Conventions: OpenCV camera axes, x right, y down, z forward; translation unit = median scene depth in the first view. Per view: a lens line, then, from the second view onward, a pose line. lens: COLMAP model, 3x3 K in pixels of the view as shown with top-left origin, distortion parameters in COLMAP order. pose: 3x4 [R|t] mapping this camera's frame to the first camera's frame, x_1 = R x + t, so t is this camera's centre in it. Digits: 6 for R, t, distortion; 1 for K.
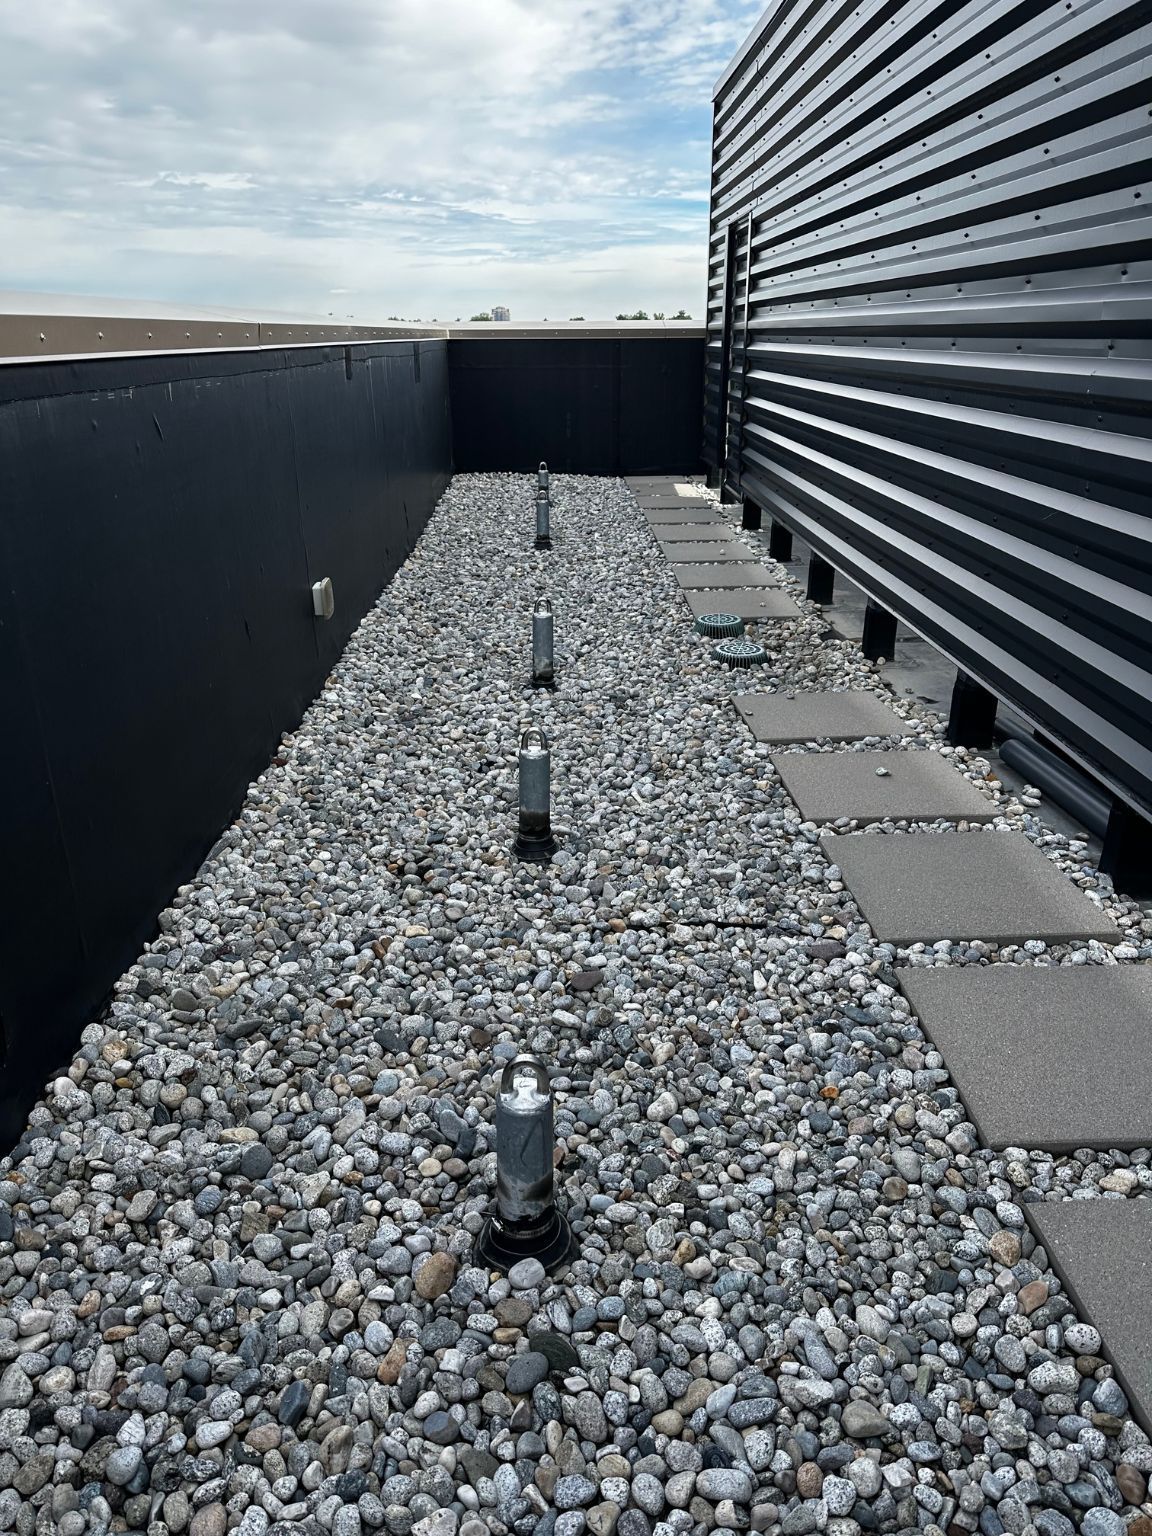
lens RADIAL K [[1119.3, 0, 576.0], [0, 1119.3, 768.0], [0, 0, 1]] dist [0.127750, -0.000638]
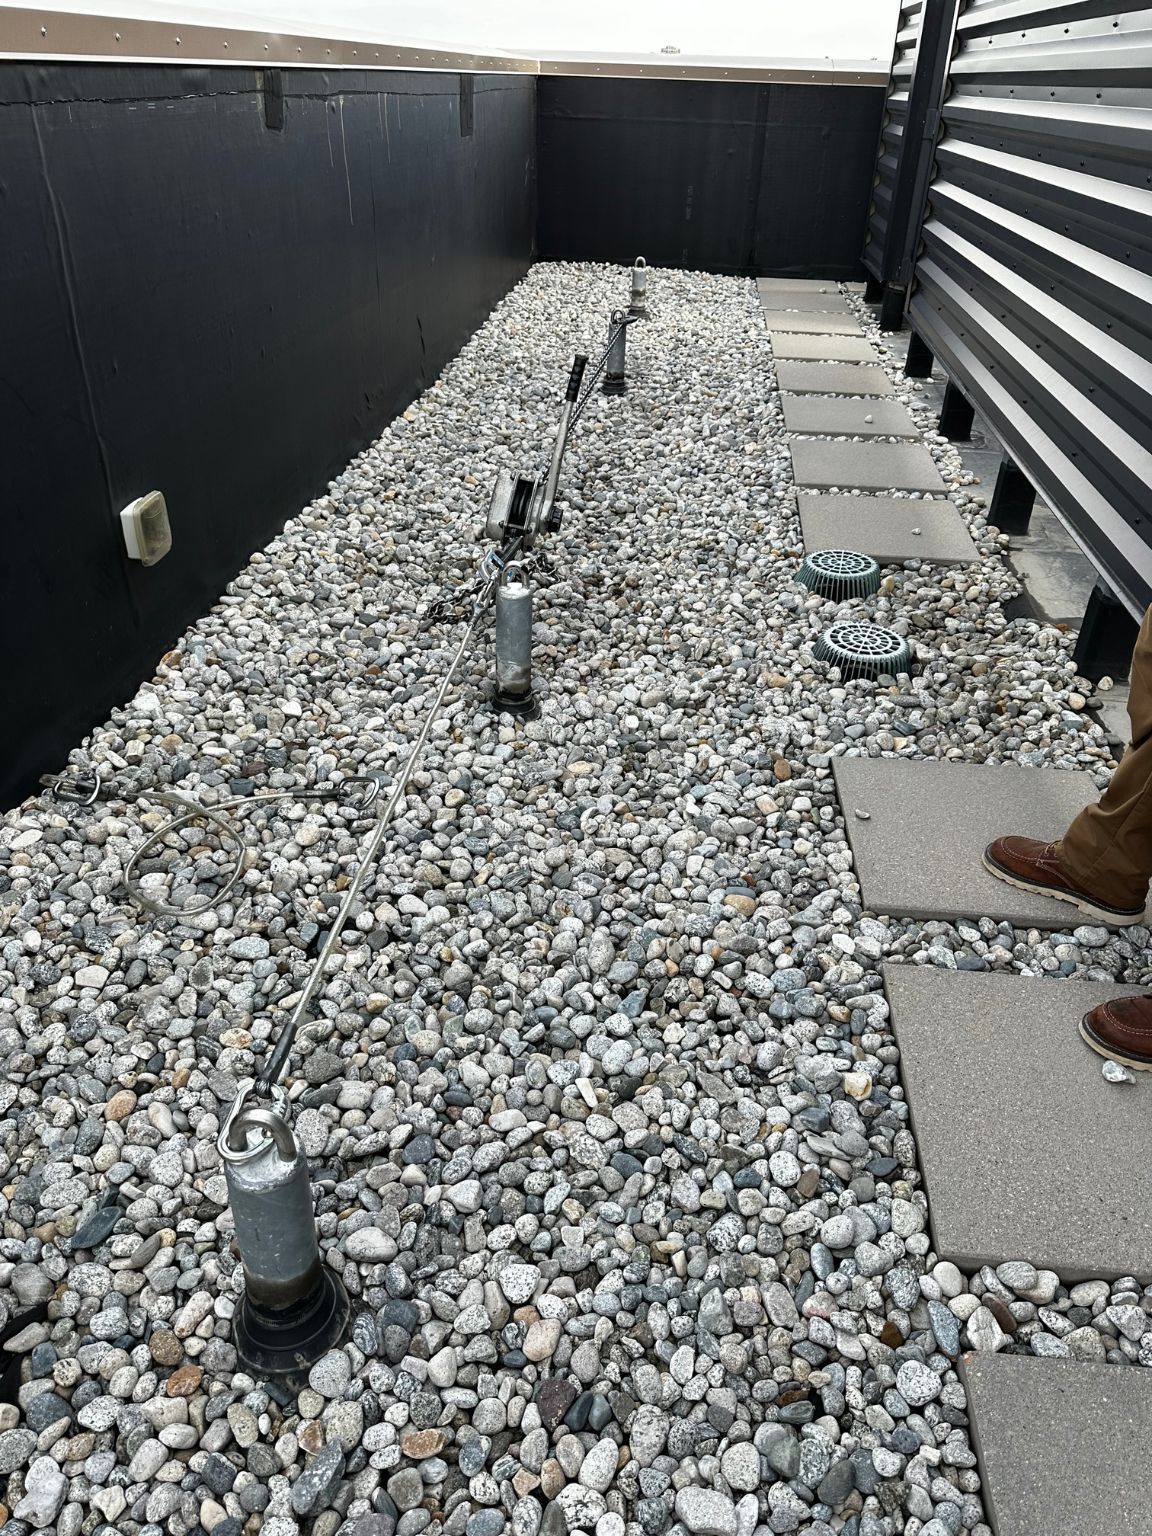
lens RADIAL K [[1195.8, 0, 556.7], [0, 1195.8, 764.8], [0, 0, 1]] dist [0.043885, -0.005505]
pose [[0.990214, 0.098298, -0.099061, 0.048397], [-0.081899, 0.984066, 0.157817, -0.116901], [0.112995, -0.148160, 0.982487, 0.313871]]
